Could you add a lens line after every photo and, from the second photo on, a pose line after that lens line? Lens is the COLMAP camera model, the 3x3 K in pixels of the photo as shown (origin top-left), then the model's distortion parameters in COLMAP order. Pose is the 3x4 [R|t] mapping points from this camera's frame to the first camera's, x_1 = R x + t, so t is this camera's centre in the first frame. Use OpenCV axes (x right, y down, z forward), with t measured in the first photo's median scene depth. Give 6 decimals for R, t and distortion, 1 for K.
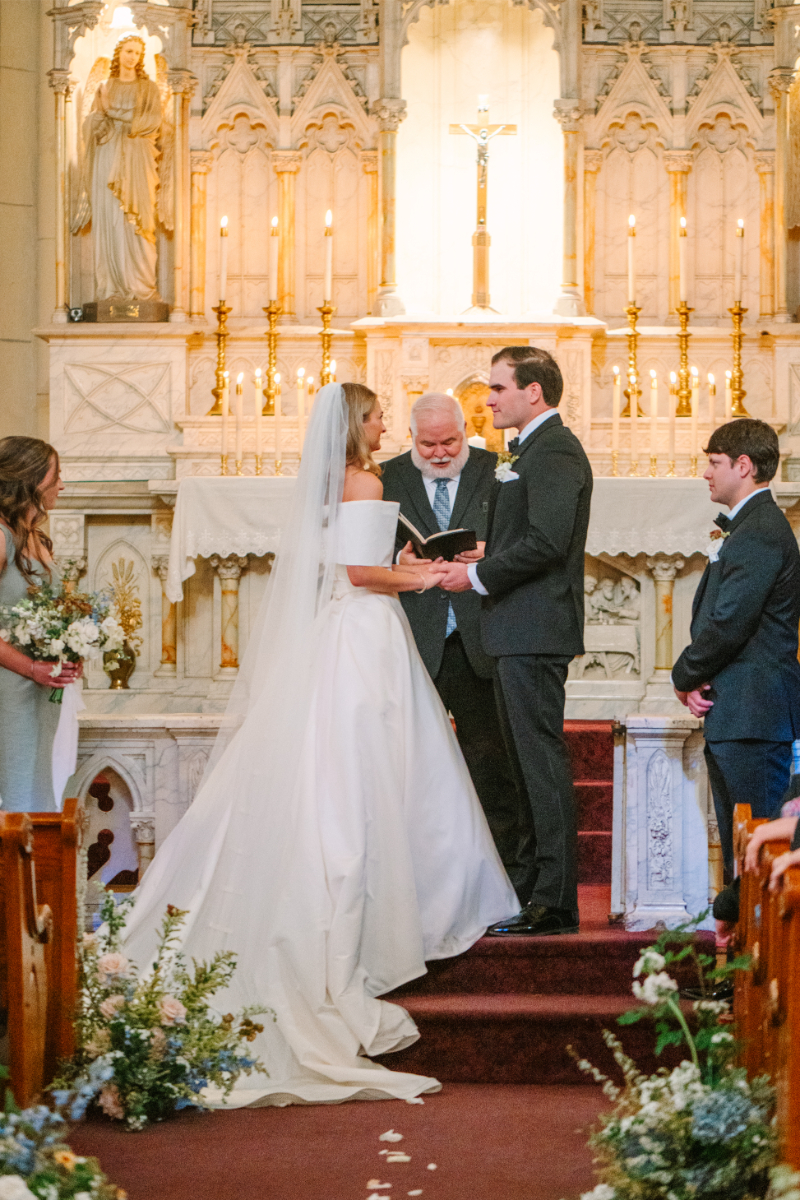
lens RADIAL K [[3568.7, 0, 400.0], [0, 3568.7, 600.0], [0, 0, 1]] dist [-0.057905, -1.226329]
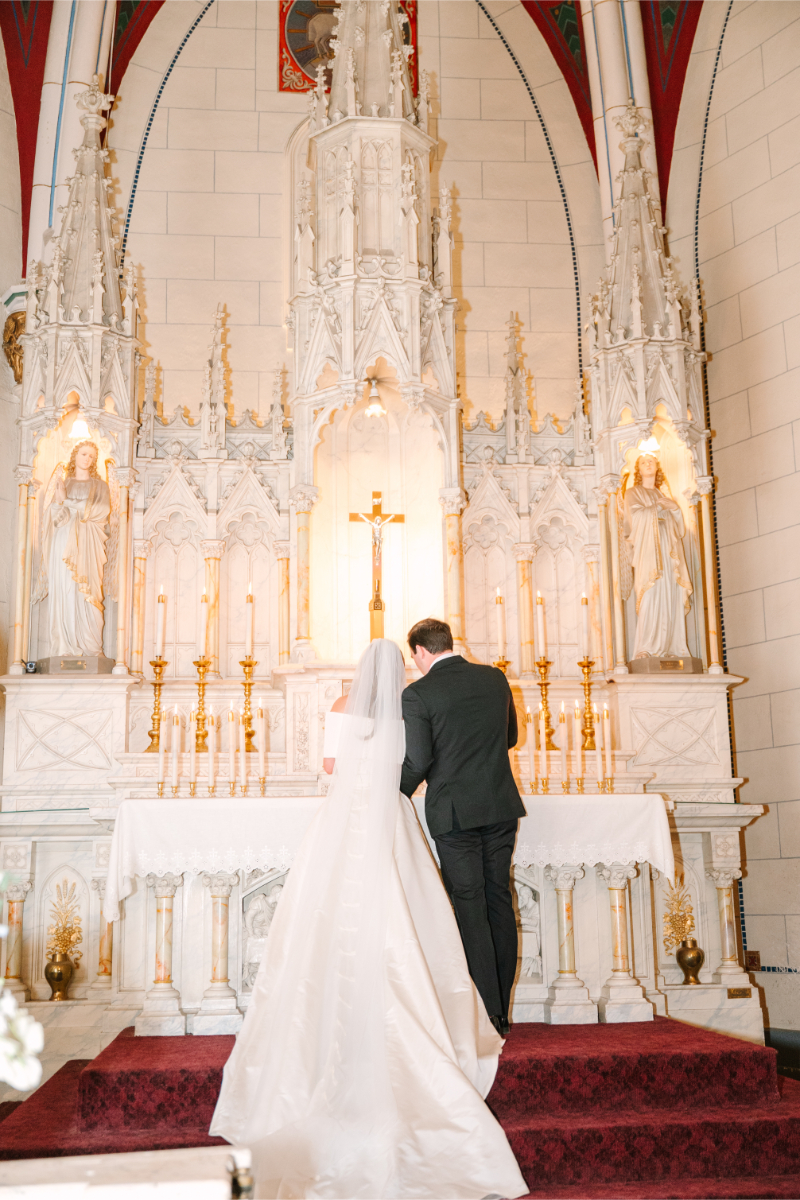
lens RADIAL K [[1285.0, 0, 399.8], [0, 1285.0, 620.8], [0, 0, 1]] dist [-0.002103, 0.009554]
pose [[0.988530, 0.009653, 0.150717, -0.035276], [0.022344, 0.977625, -0.209163, -0.004584], [-0.149364, 0.210132, 0.966196, 0.575556]]
